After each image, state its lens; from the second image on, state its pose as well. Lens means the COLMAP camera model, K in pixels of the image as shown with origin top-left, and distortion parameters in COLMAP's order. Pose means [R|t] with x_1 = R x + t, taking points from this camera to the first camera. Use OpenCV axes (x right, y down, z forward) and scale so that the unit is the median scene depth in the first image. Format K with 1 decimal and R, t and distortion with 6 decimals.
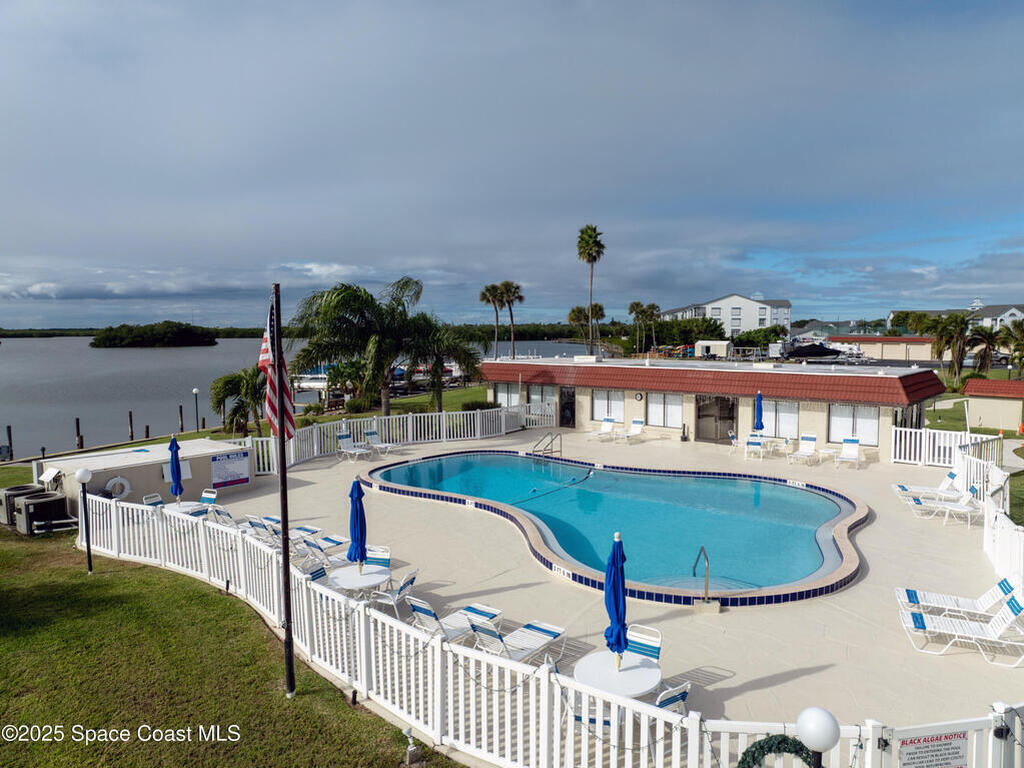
lens RADIAL K [[717.5, 0, 512.0], [0, 717.5, 384.0], [0, 0, 1]] dist [-0.039020, 0.005436]
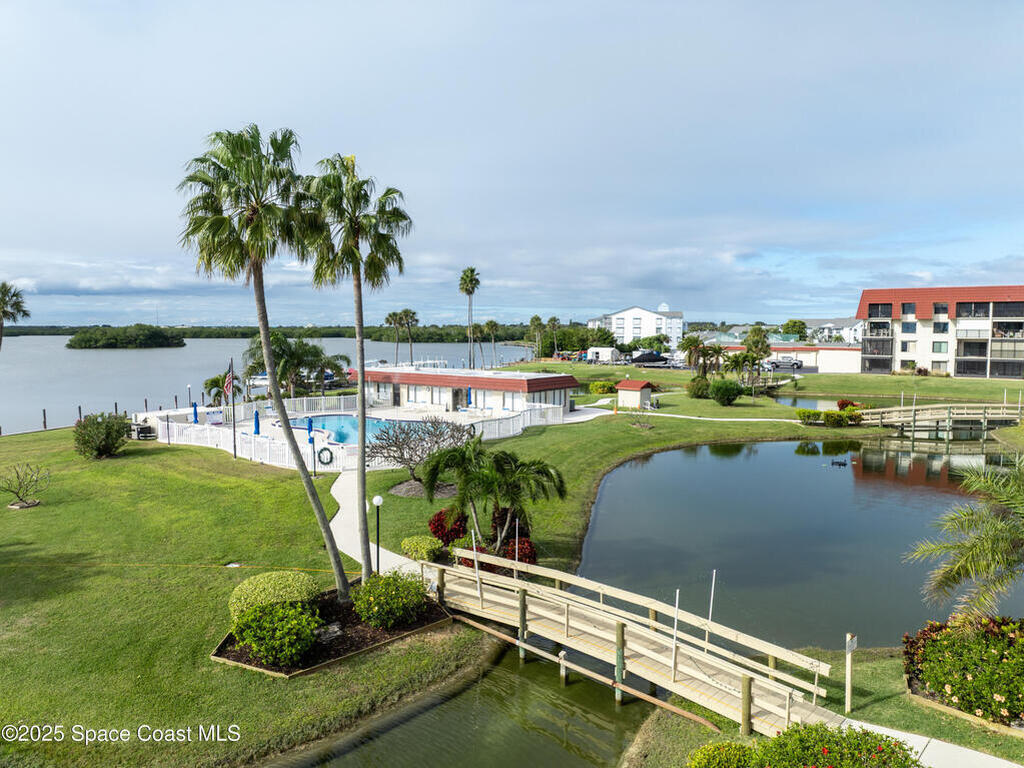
lens RADIAL K [[722.1, 0, 512.0], [0, 722.1, 384.0], [0, 0, 1]] dist [-0.037066, 0.006784]
pose [[0.999231, 0.001240, 0.039200, 0.537617], [-0.001291, 0.999998, 0.001270, 0.002543], [-0.039198, -0.001319, 0.999231, -1.532938]]
